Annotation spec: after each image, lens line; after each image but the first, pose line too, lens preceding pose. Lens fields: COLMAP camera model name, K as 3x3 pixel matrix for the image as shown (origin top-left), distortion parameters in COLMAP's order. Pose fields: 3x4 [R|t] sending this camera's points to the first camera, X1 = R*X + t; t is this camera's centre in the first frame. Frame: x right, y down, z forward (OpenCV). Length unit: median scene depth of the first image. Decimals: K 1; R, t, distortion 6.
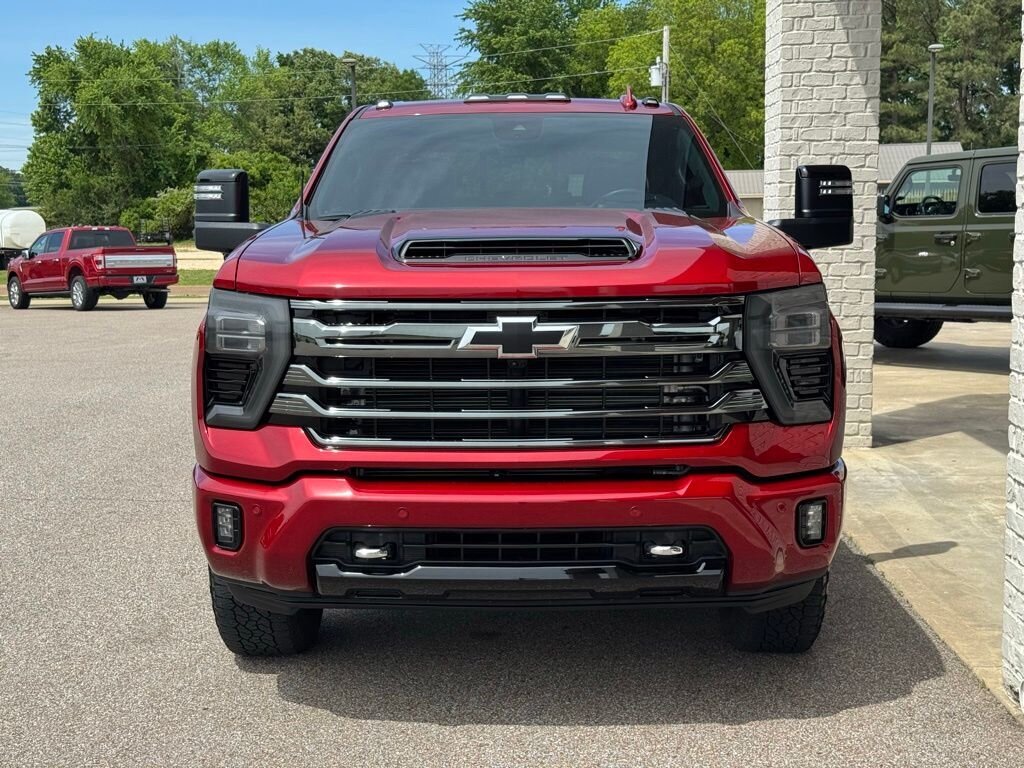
lens RADIAL K [[1407.3, 0, 512.0], [0, 1407.3, 384.0], [0, 0, 1]] dist [0.200462, -0.419127]
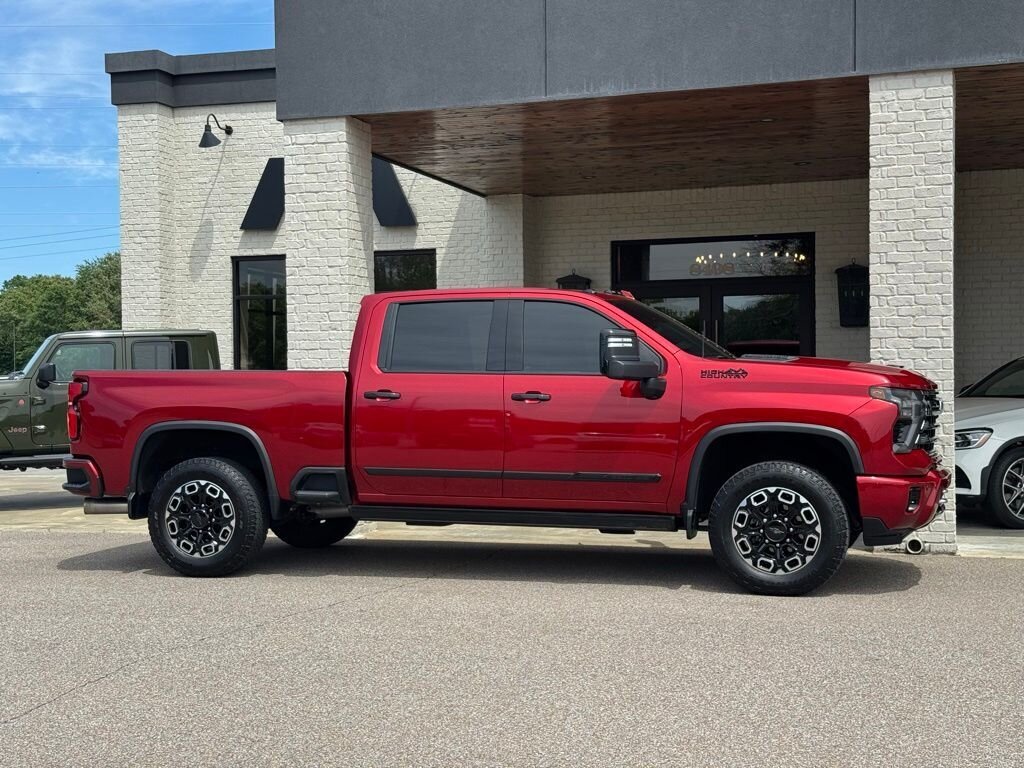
lens RADIAL K [[1409.4, 0, 508.1], [0, 1409.4, 384.2], [0, 0, 1]] dist [0.201567, -0.431323]
pose [[0.287553, 0.006358, 0.957744, -0.359538], [0.124483, 0.991248, -0.043956, -0.007542], [-0.949640, 0.131863, 0.284245, 0.141723]]
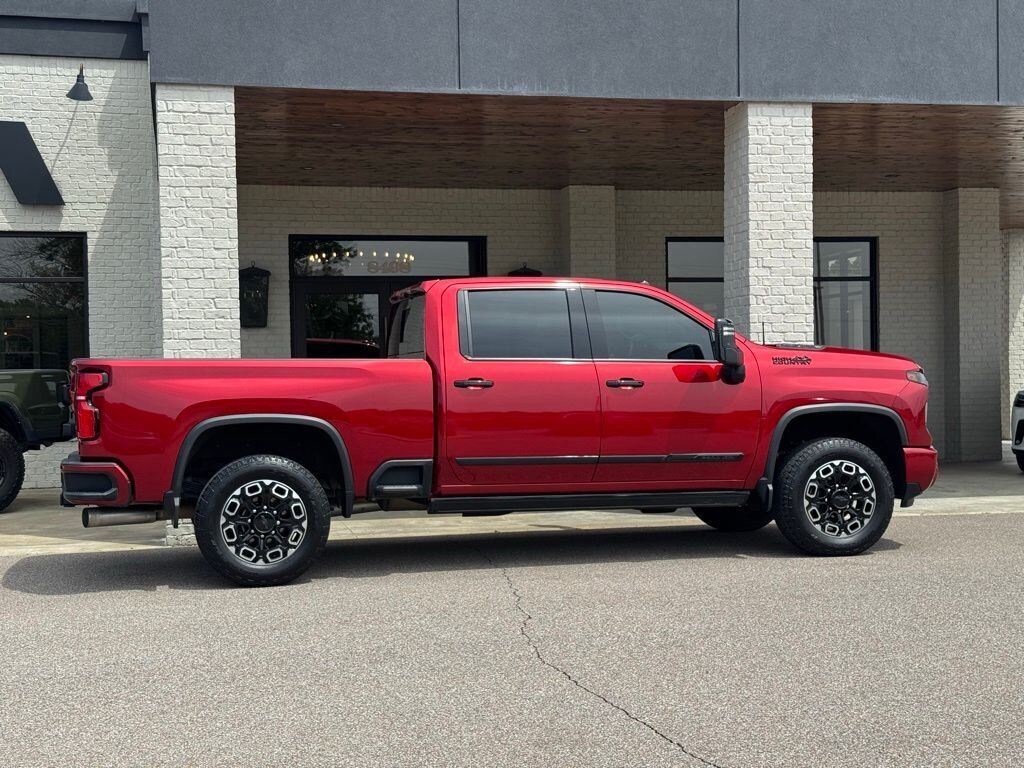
lens RADIAL K [[1409.4, 0, 508.1], [0, 1409.4, 384.2], [0, 0, 1]] dist [0.201567, -0.431323]
pose [[-0.249084, 0.009428, 0.968436, -0.366744], [0.138962, 0.989954, 0.026104, -0.031664], [-0.958461, 0.141078, -0.247891, 0.347421]]
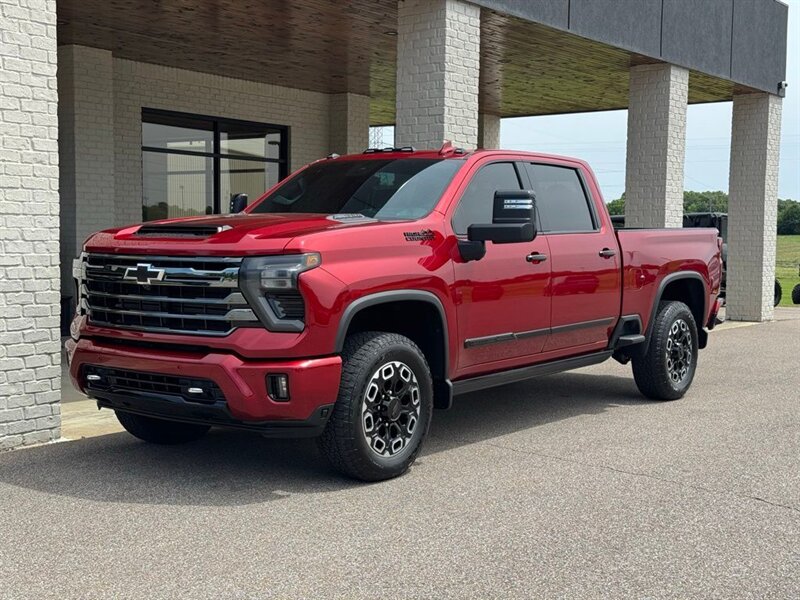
lens RADIAL K [[1101.1, 0, 397.0], [0, 1101.1, 300.2], [0, 0, 1]] dist [0.201567, -0.431323]
pose [[-0.813493, -0.031179, 0.580738, -0.162401], [0.071219, 0.985706, 0.152683, -0.054241], [-0.577197, 0.165567, -0.799644, 0.489240]]
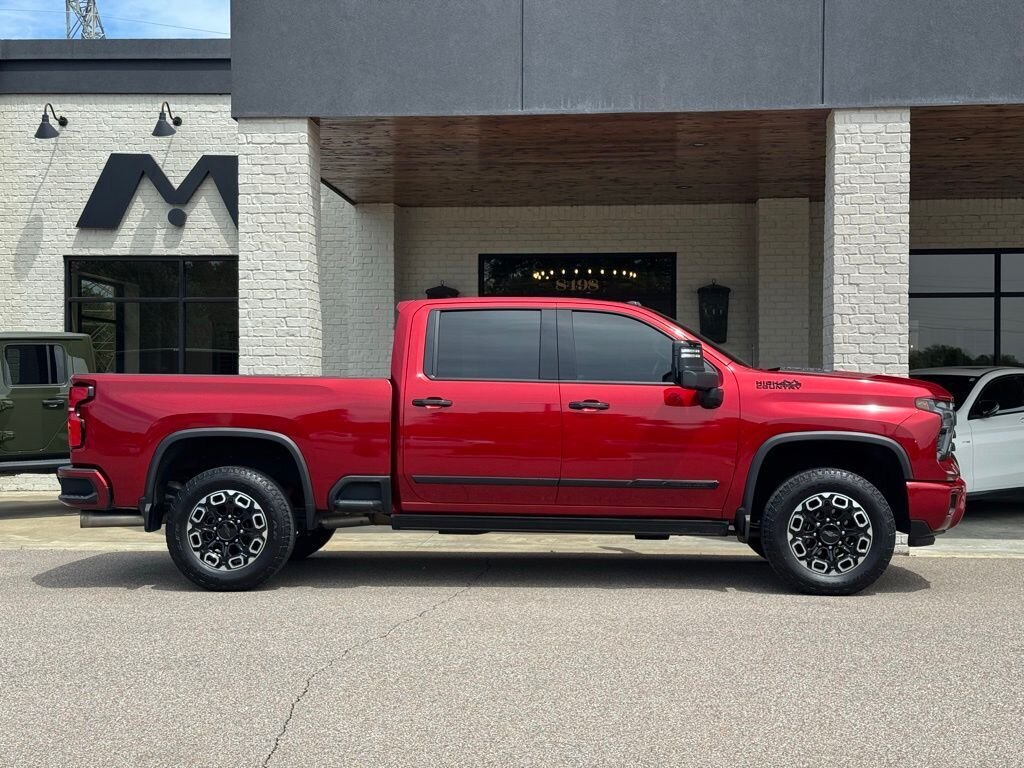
lens RADIAL K [[1407.3, 0, 512.0], [0, 1407.3, 384.0], [0, 0, 1]] dist [0.200462, -0.419127]
pose [[0.049939, 0.017520, 0.998599, -0.377986], [0.122277, 0.992217, -0.023523, -0.018099], [-0.991239, 0.123280, 0.047408, 0.234493]]
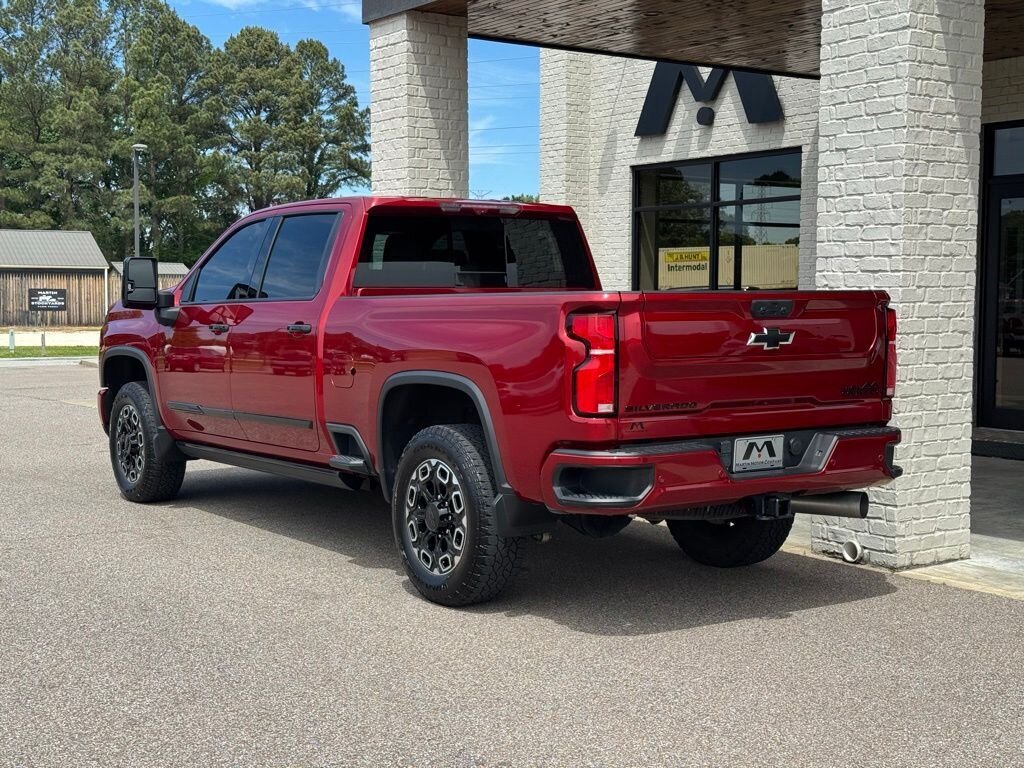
lens RADIAL K [[1407.3, 0, 512.0], [0, 1407.3, 384.0], [0, 0, 1]] dist [0.200462, -0.419127]
pose [[0.805800, -0.024715, 0.591672, -0.164782], [0.060333, 0.997356, -0.040507, 0.008071], [-0.589107, 0.068338, 0.805160, -0.036166]]
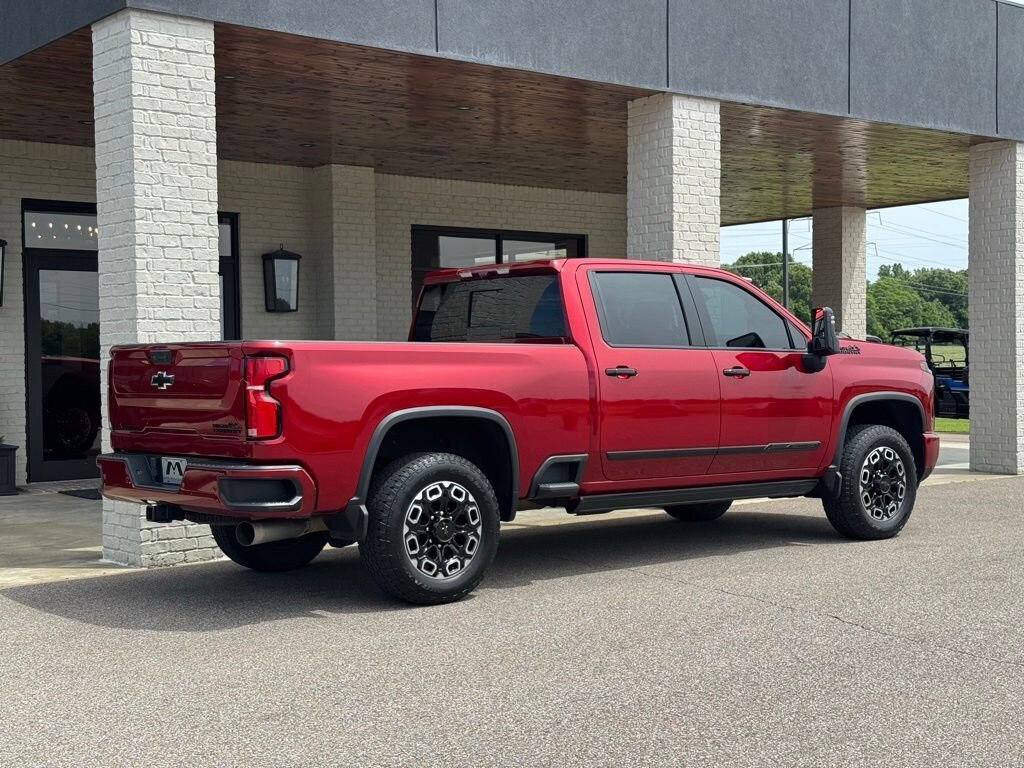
lens RADIAL K [[1409.4, 0, 508.1], [0, 1409.4, 384.2], [0, 0, 1]] dist [0.201567, -0.431323]
pose [[-0.641685, 0.006960, 0.766936, -0.261702], [0.114568, 0.989609, 0.086876, -0.051836], [-0.758363, 0.143613, -0.635815, 0.492528]]
